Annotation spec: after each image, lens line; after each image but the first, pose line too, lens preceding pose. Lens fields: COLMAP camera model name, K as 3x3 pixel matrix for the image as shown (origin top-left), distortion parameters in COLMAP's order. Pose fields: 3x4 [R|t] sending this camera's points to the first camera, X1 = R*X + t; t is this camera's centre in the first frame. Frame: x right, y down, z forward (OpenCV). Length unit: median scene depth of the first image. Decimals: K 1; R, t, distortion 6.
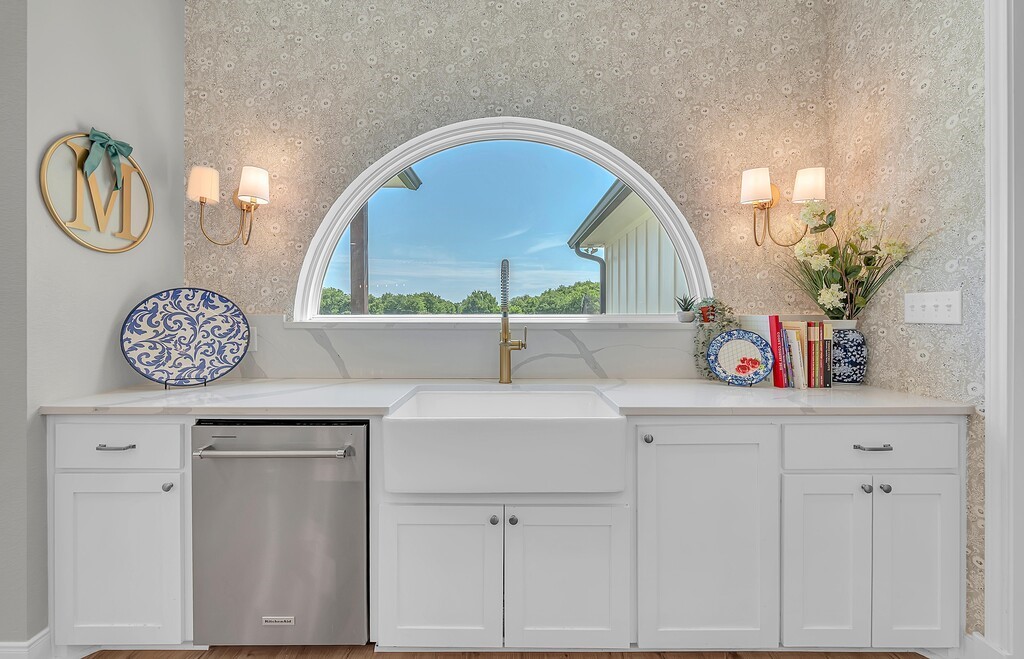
lens RADIAL K [[421.6, 0, 509.7], [0, 421.6, 309.3], [0, 0, 1]] dist [-0.003003, -0.000627]
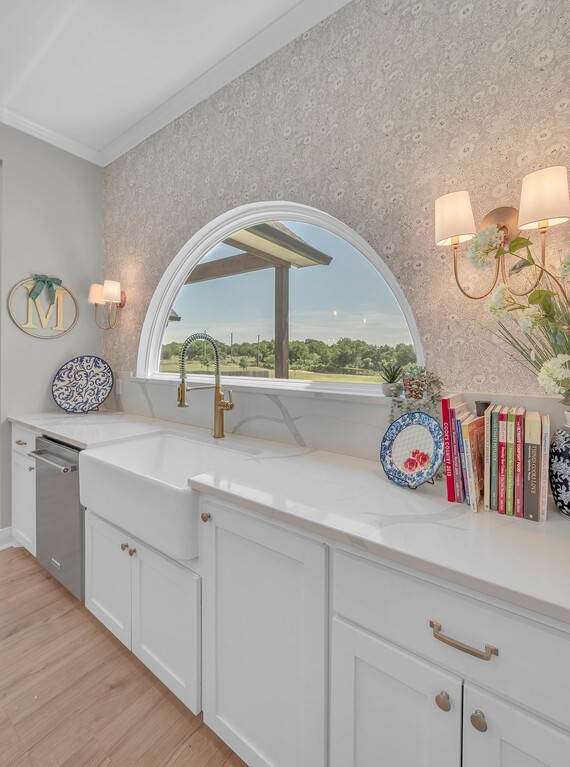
lens RADIAL K [[343.2, 0, 282.0], [0, 343.2, 356.7], [0, 0, 1]] dist [0.001885, -0.000451]
pose [[0.804665, 0.004695, -0.593711, 0.689076], [-0.003583, 0.999989, 0.003053, -0.052528], [0.593719, -0.000329, 0.804673, 0.332999]]
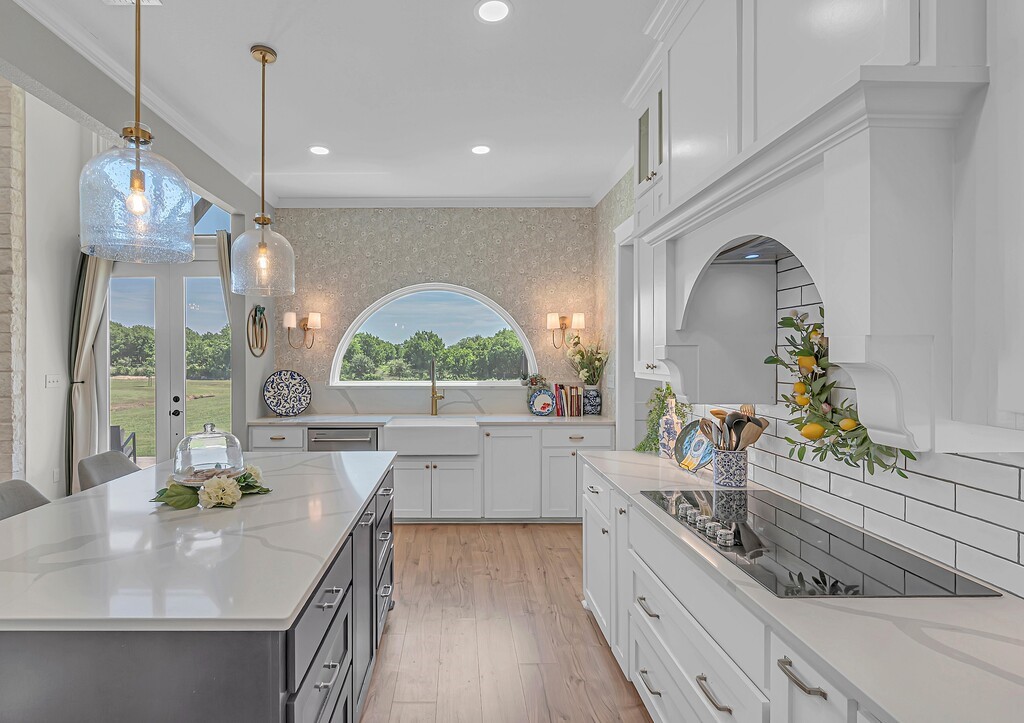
lens RADIAL K [[508.1, 0, 453.9], [0, 508.1, 339.7], [0, 0, 1]] dist [-0.004066, -0.000001]
pose [[0.999914, -0.002714, -0.012826, 0.119221], [0.002460, 0.999801, -0.019774, -0.148495], [0.012877, 0.019741, 0.999722, -1.511177]]
